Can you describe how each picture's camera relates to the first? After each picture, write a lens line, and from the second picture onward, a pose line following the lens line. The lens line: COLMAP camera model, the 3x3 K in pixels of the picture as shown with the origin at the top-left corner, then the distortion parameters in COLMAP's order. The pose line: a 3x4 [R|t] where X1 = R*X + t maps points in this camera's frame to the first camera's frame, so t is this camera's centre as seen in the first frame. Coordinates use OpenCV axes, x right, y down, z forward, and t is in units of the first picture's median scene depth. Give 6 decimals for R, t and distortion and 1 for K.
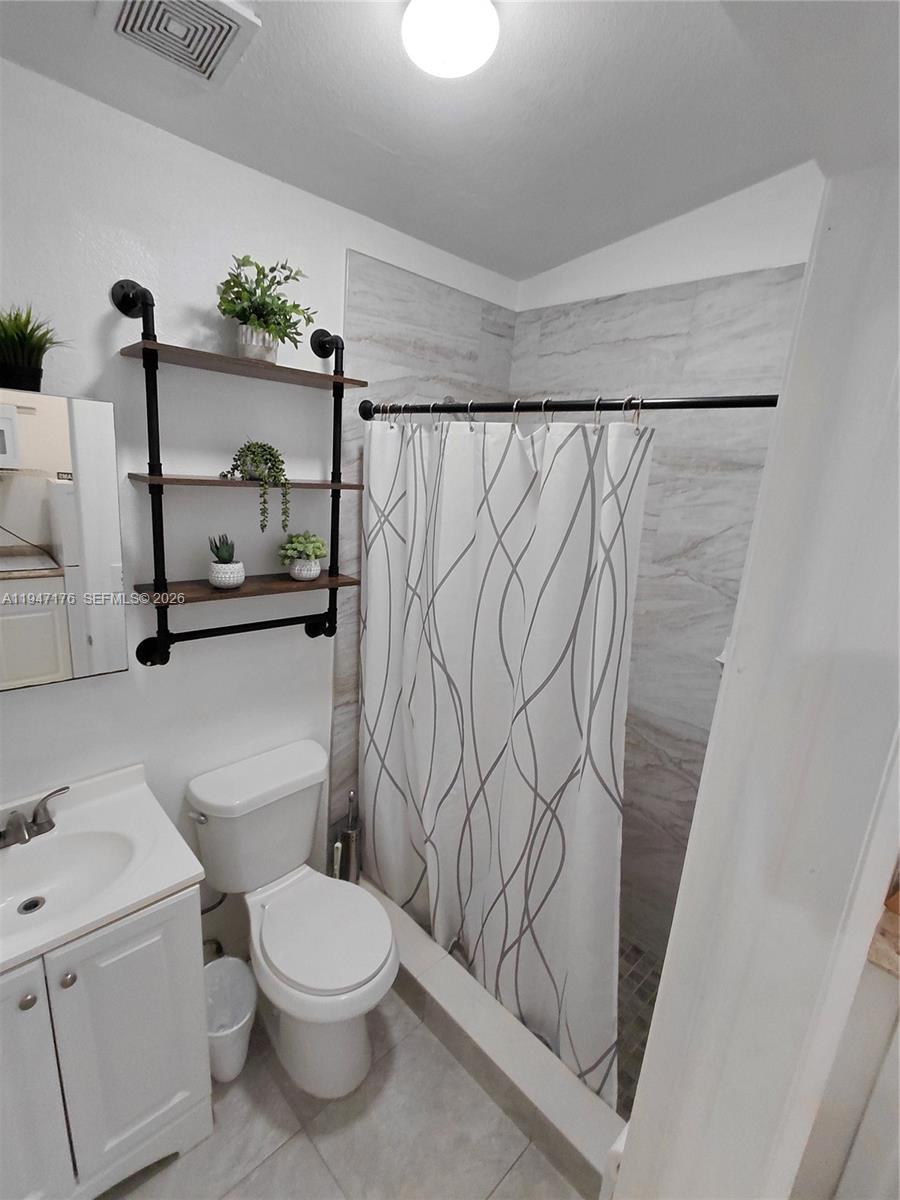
lens RADIAL K [[551.1, 0, 450.0], [0, 551.1, 600.0], [0, 0, 1]] dist [-0.000231, -0.000100]
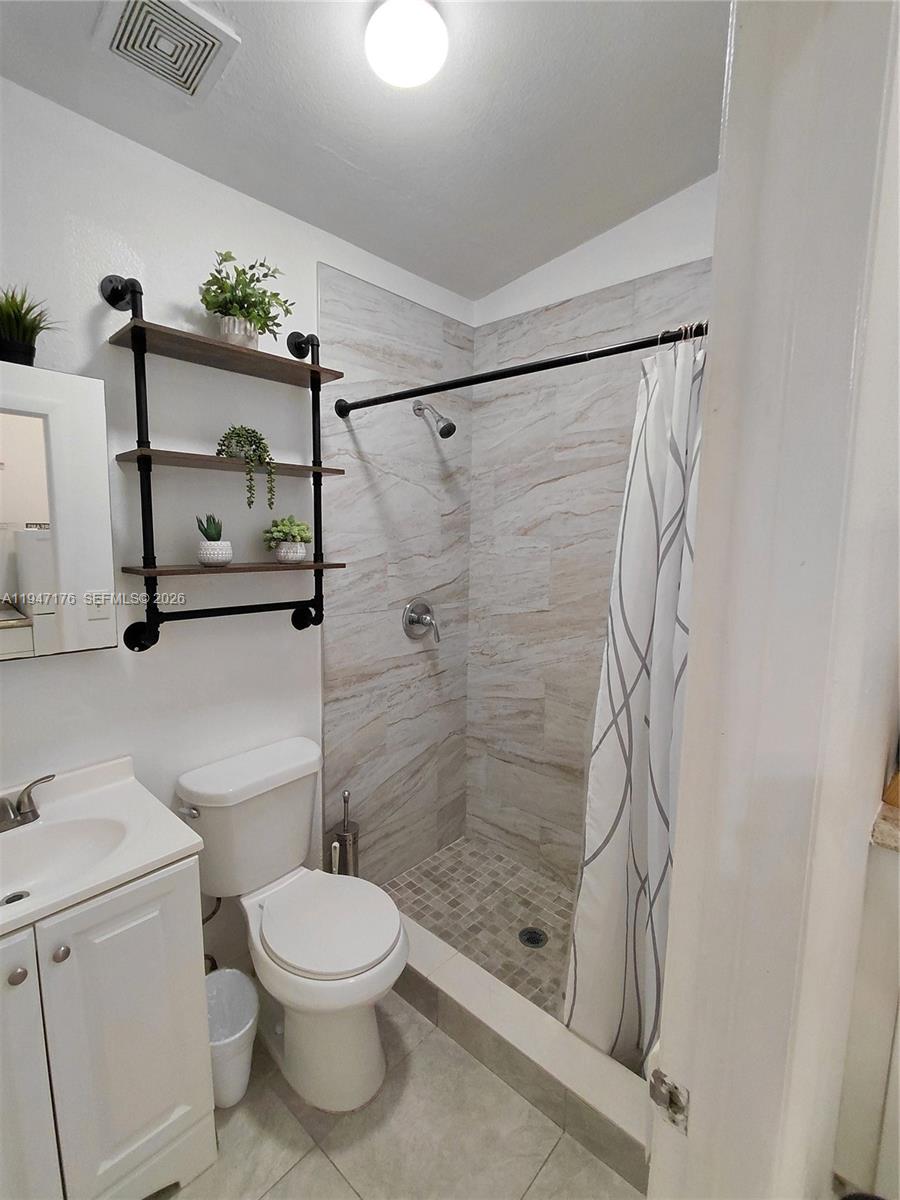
lens RADIAL K [[551.1, 0, 450.0], [0, 551.1, 600.0], [0, 0, 1]] dist [-0.000231, -0.000100]
pose [[0.996063, -0.069281, 0.055299, -0.033948], [0.075117, 0.990912, -0.111586, 0.178199], [-0.047066, 0.115300, 0.992215, -0.018301]]
